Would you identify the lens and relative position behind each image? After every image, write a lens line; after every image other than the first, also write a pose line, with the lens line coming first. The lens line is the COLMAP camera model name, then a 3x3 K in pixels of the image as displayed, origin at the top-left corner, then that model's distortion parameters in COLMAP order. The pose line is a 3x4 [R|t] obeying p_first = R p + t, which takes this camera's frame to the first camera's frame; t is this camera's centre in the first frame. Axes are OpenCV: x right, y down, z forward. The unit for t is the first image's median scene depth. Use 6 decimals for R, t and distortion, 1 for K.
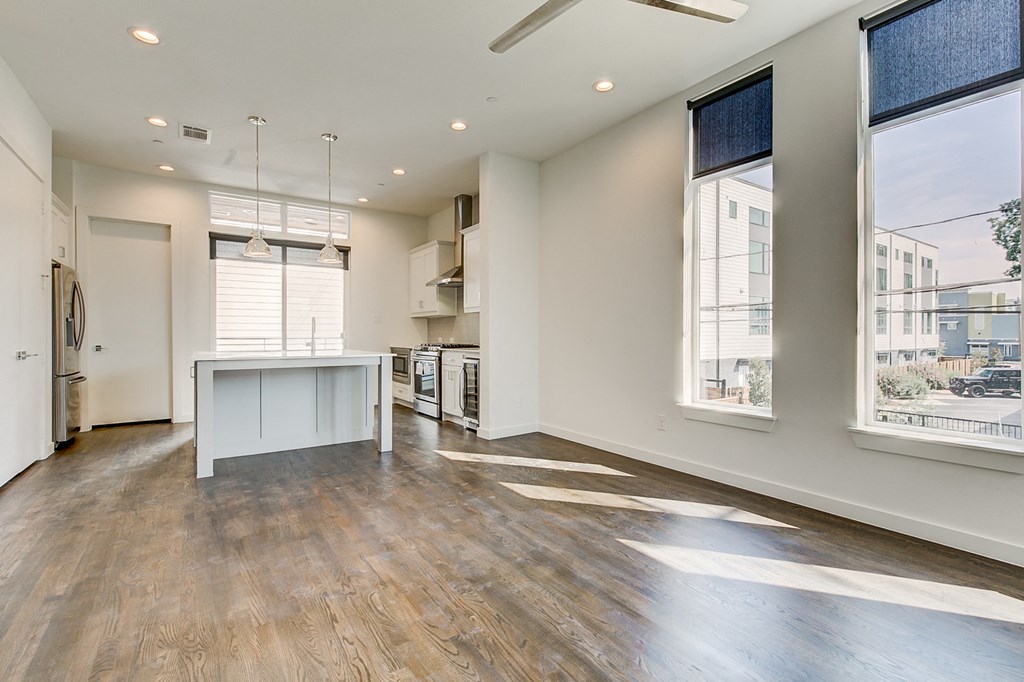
lens RADIAL K [[460.9, 0, 512.9], [0, 460.9, 336.4], [0, 0, 1]] dist [0.002889, -0.000629]
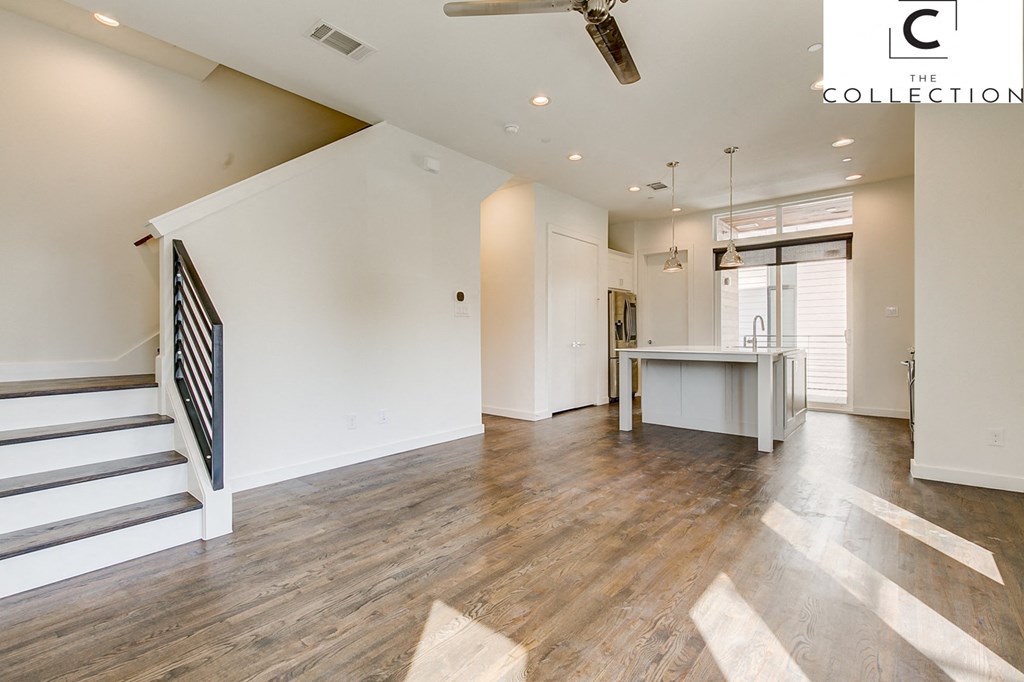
lens RADIAL K [[460.9, 0, 512.9], [0, 460.9, 336.4], [0, 0, 1]] dist [0.002889, -0.000629]
pose [[0.260825, 0.003255, -0.965381, 0.495488], [0.000831, 0.999993, 0.003596, 0.000812], [0.965386, -0.001740, 0.260820, 0.214258]]
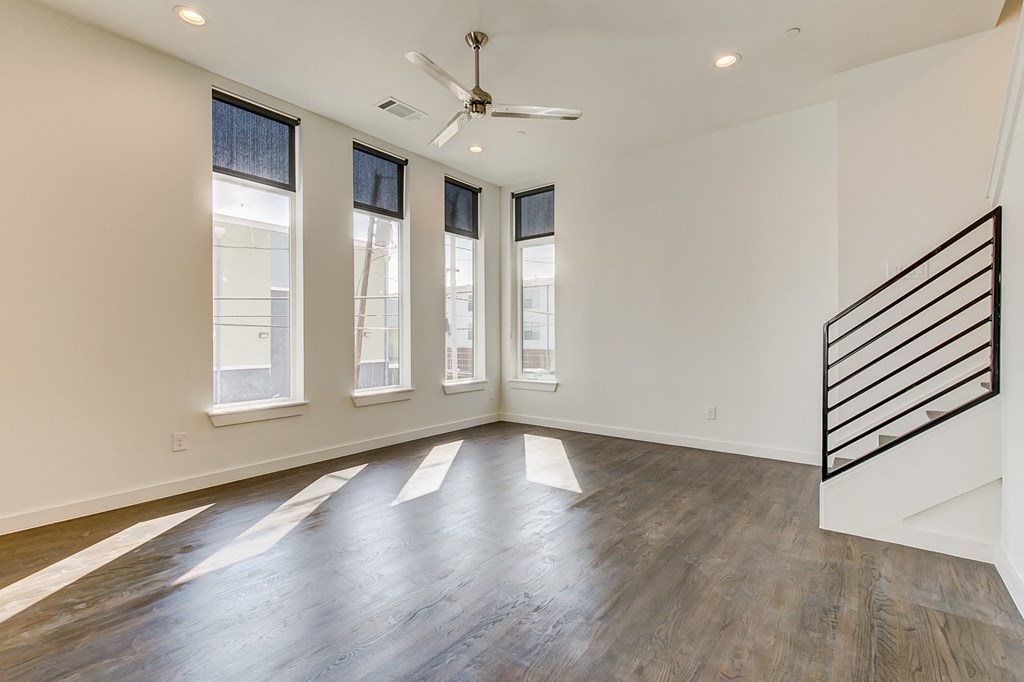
lens RADIAL K [[460.9, 0, 512.9], [0, 460.9, 336.4], [0, 0, 1]] dist [0.002889, -0.000629]
pose [[-0.299262, 0.000062, 0.954171, -0.539063], [0.008227, 0.999963, 0.002515, -0.000887], [-0.954135, 0.008603, -0.299252, 0.553782]]
